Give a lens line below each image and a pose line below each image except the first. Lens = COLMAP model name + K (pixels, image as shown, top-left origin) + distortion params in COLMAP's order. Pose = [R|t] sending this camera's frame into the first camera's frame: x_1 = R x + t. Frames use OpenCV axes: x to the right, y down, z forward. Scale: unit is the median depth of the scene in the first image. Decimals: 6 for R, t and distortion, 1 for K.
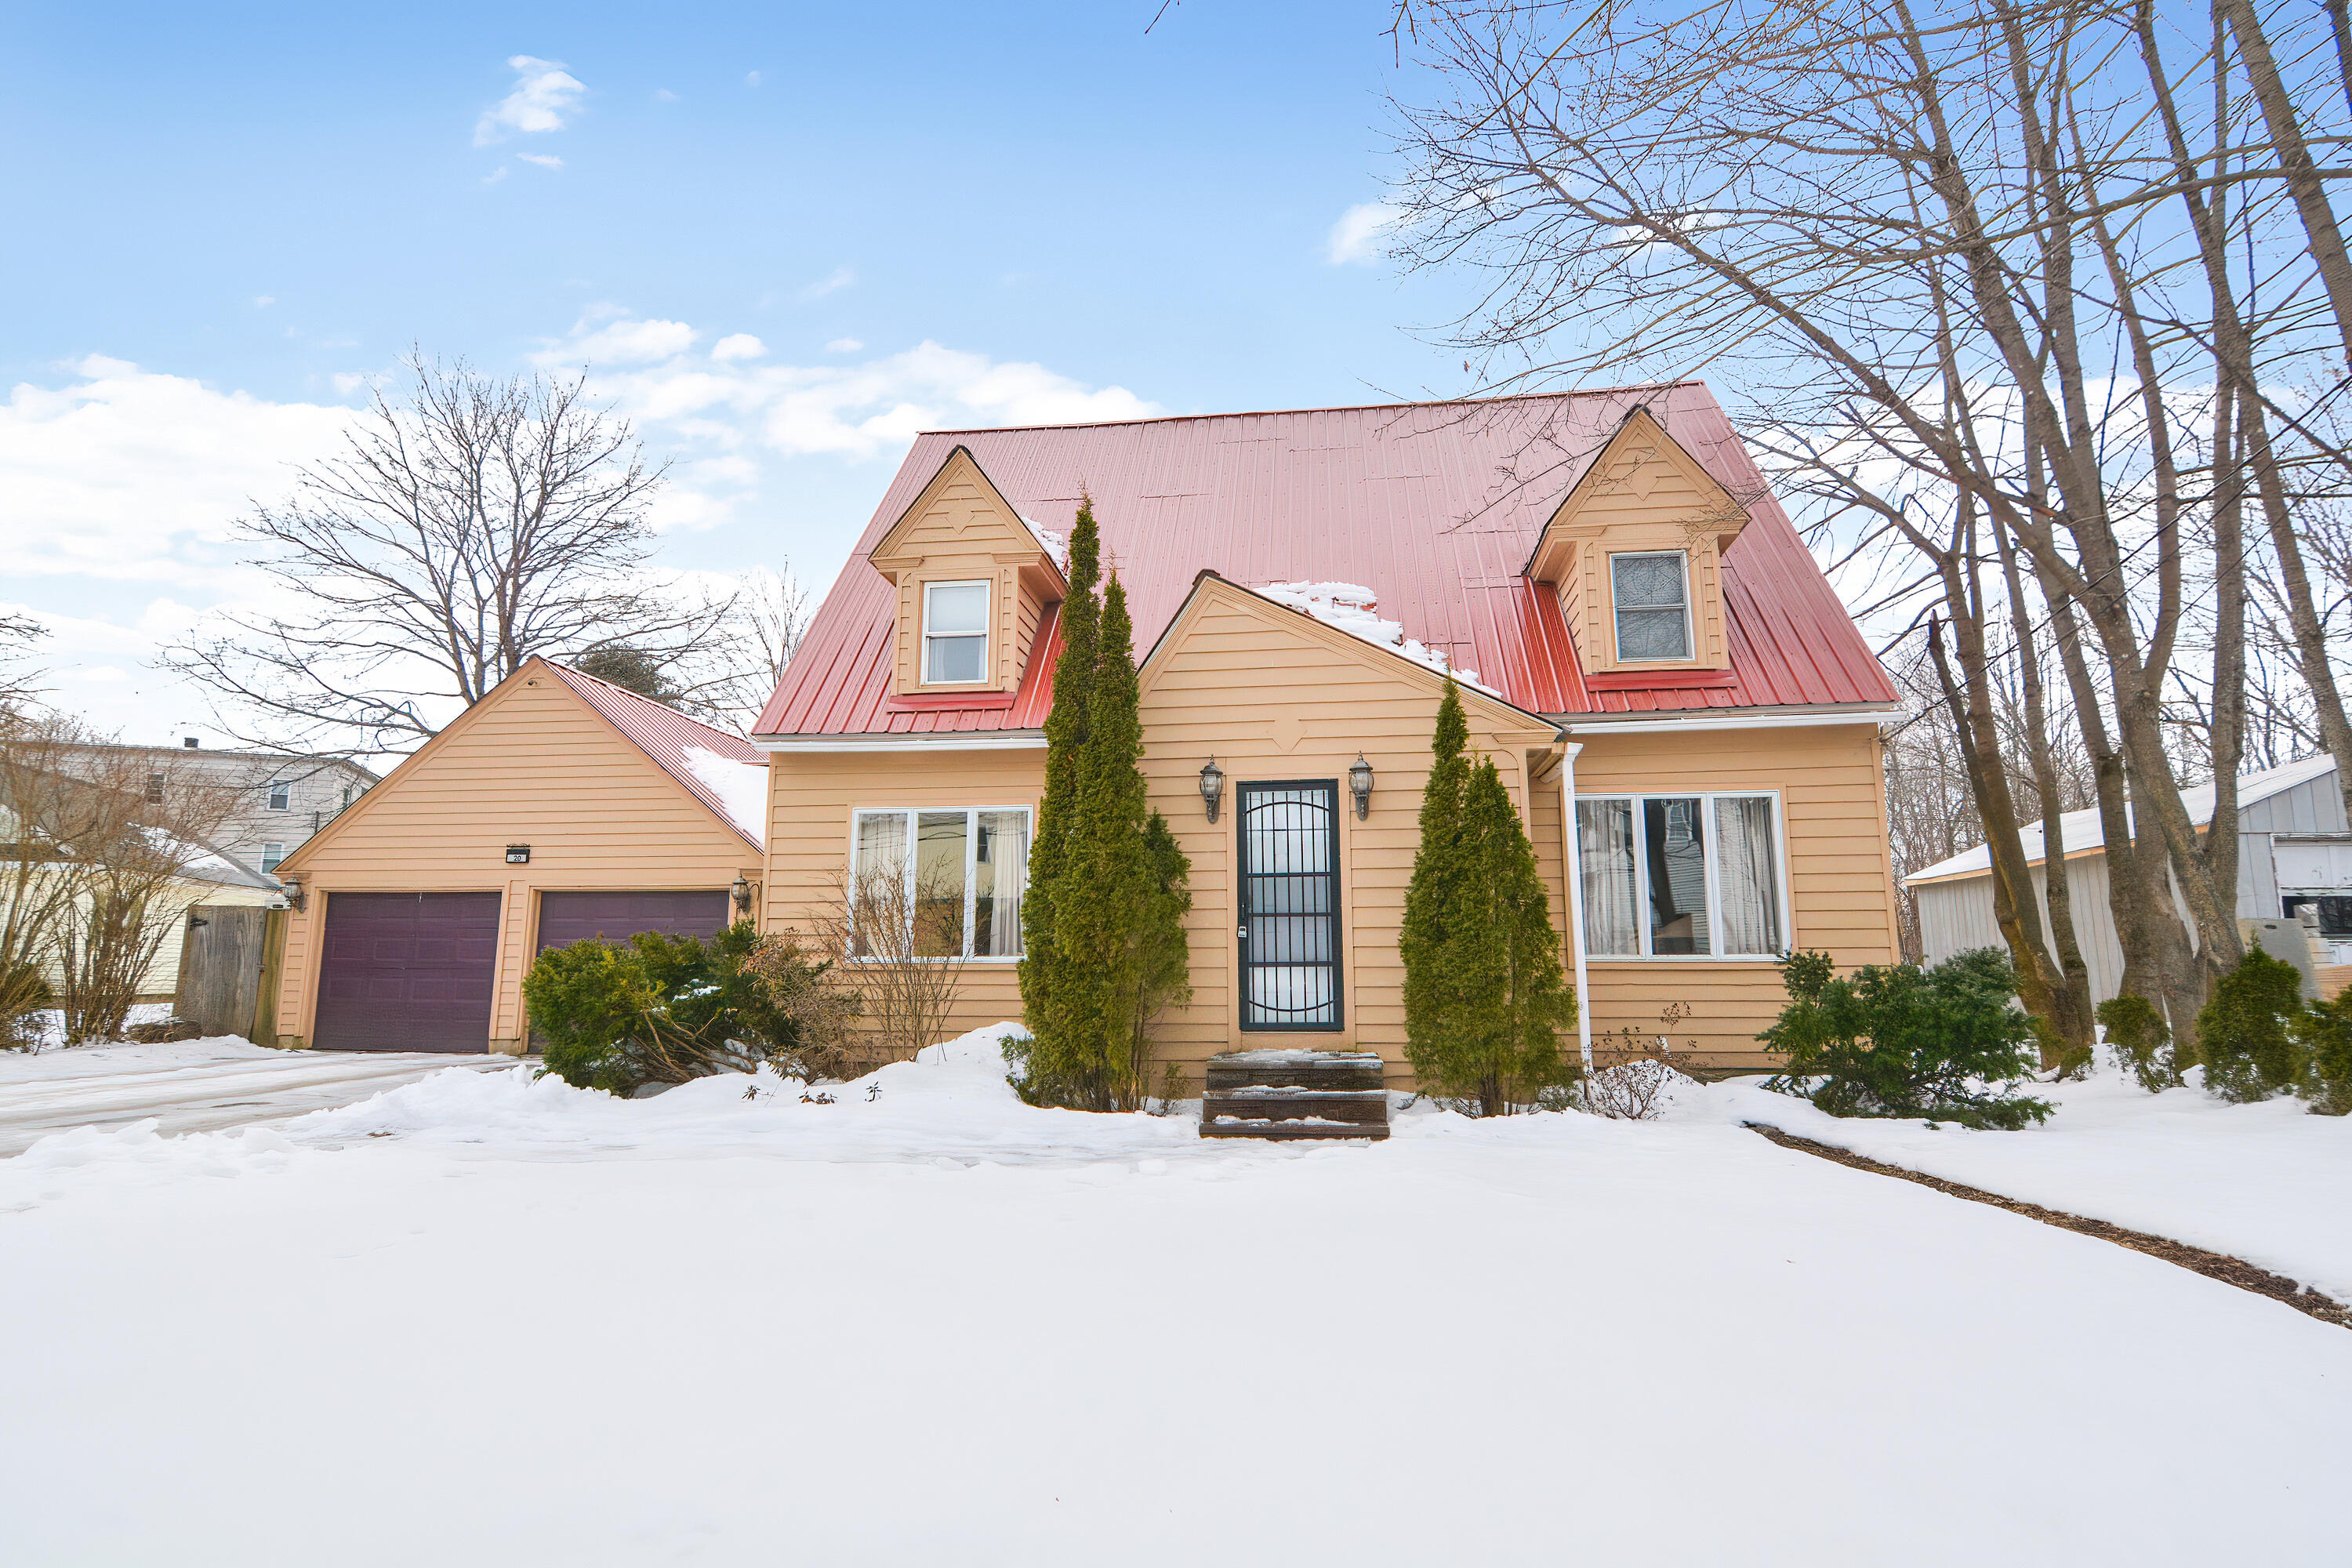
lens RADIAL K [[1155.5, 0, 1178.2], [0, 1155.5, 785.5], [0, 0, 1]] dist [-0.005112, -0.011507]
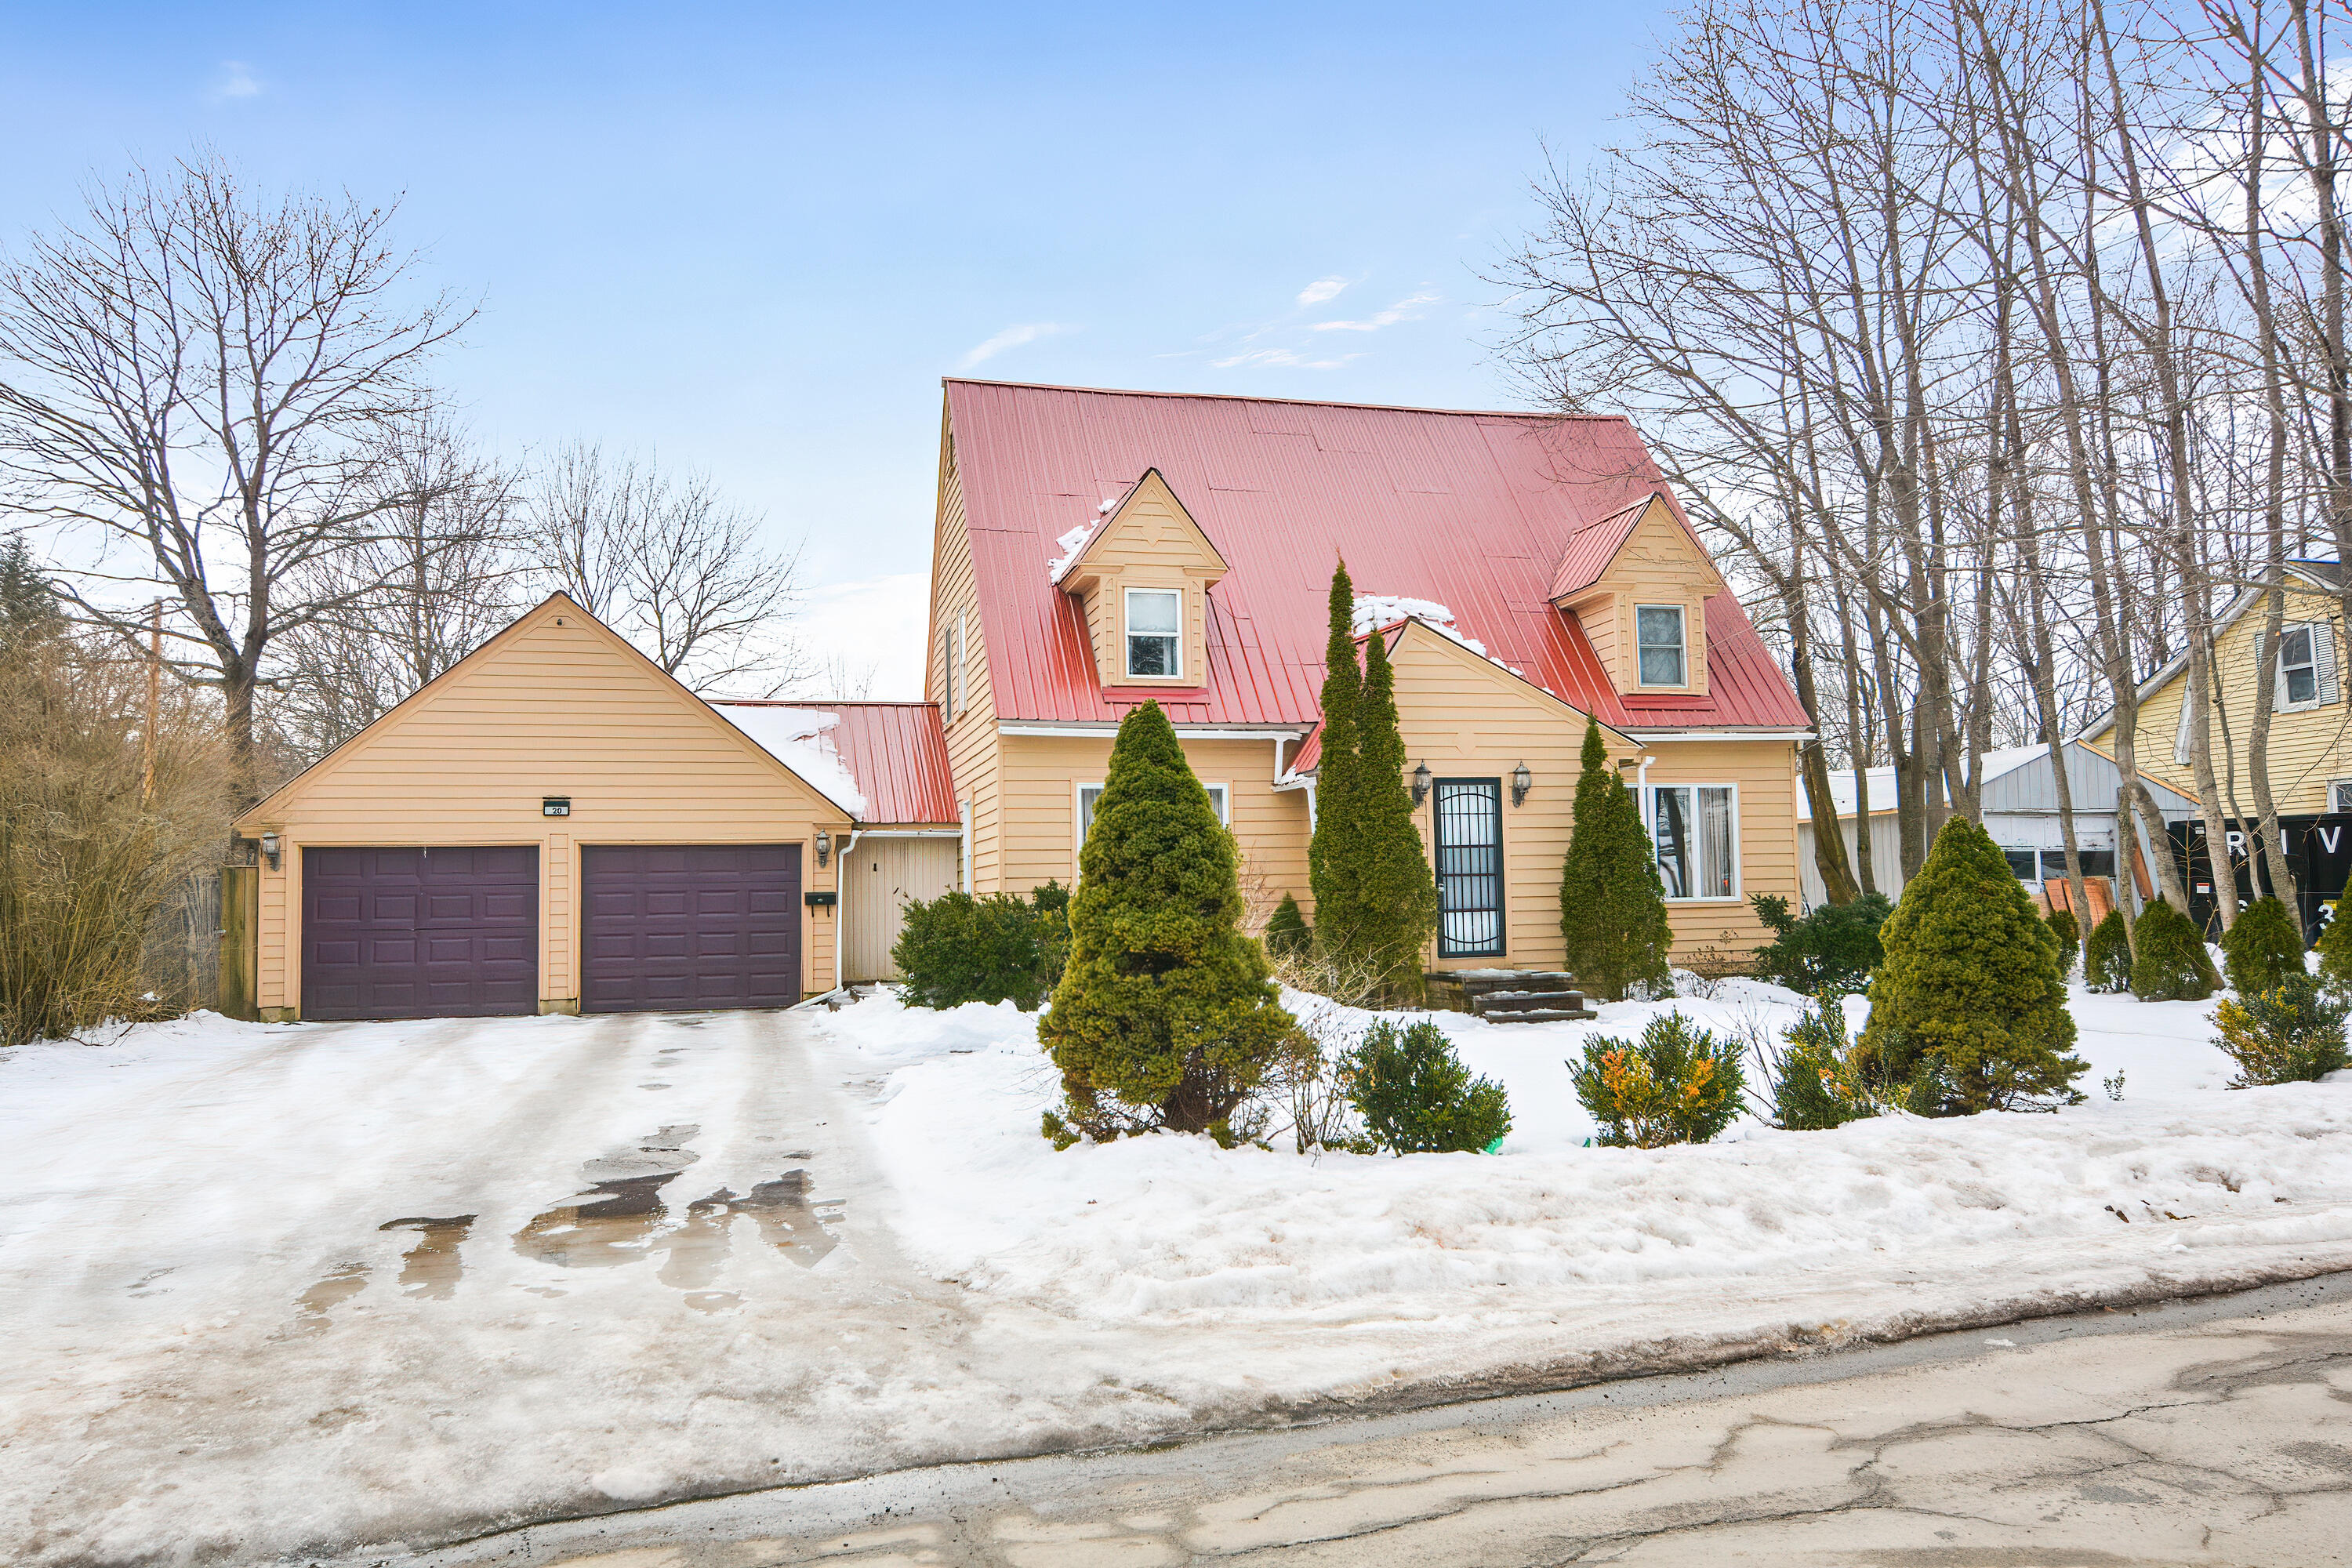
lens RADIAL K [[1645.3, 0, 1194.5], [0, 1645.3, 780.8], [0, 0, 1]] dist [-0.005203, -0.003416]
pose [[0.926839, 0.011529, 0.375282, -0.882914], [-0.042539, 0.996317, 0.074453, -0.124457], [-0.373041, -0.084970, 0.923916, -0.646562]]
